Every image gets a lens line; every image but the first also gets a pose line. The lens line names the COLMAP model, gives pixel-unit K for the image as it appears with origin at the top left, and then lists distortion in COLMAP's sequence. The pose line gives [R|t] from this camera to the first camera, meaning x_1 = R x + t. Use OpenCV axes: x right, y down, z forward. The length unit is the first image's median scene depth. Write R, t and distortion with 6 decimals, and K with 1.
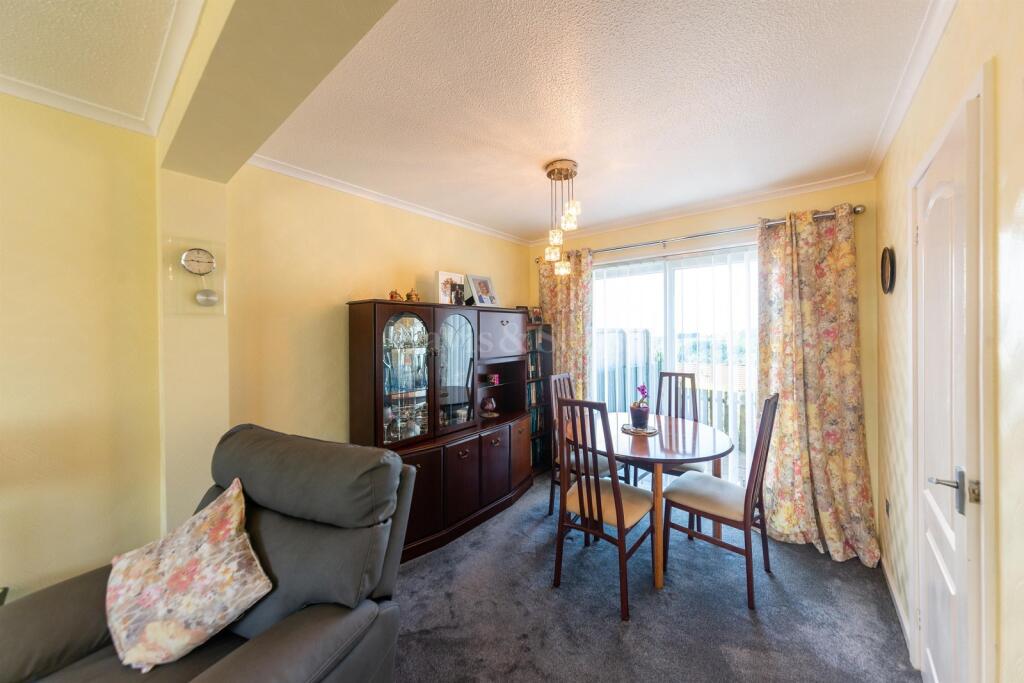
lens RADIAL K [[356.1, 0, 512.4], [0, 356.1, 330.0], [0, 0, 1]] dist [0.000317, -0.000007]
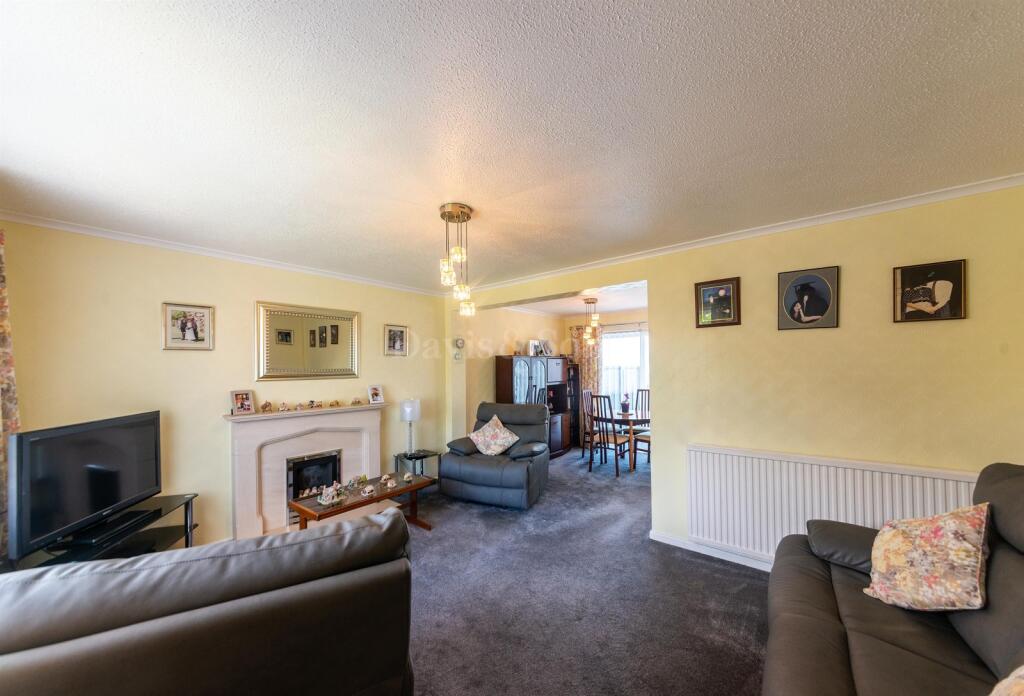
lens RADIAL K [[362.8, 0, 509.9], [0, 362.8, 360.4], [0, 0, 1]] dist [0.000324, -0.000044]
pose [[0.999963, -0.000753, -0.008513, -0.325372], [0.000623, 0.999882, -0.015321, -0.011251], [0.008524, 0.015315, 0.999846, -1.213713]]
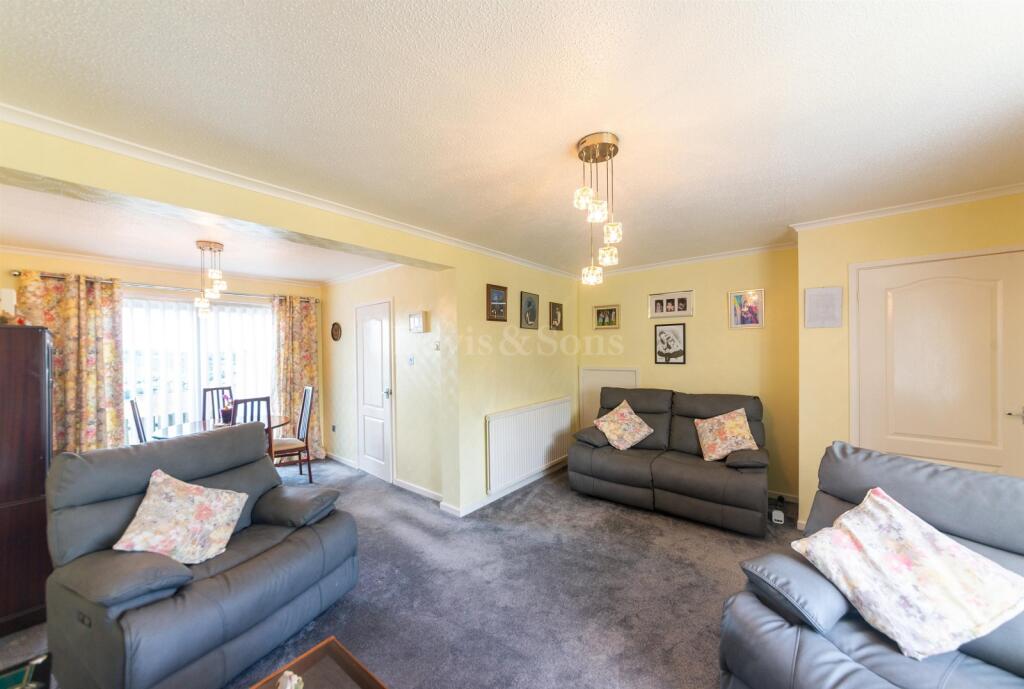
lens RADIAL K [[366.0, 0, 510.5], [0, 366.0, 351.2], [0, 0, 1]] dist [-0.000211, -0.000069]
pose [[0.000994, 0.007413, 0.999972, -1.141237], [0.009466, 0.999928, -0.007422, -0.000404], [-0.999955, 0.009473, 0.000924, -0.169343]]
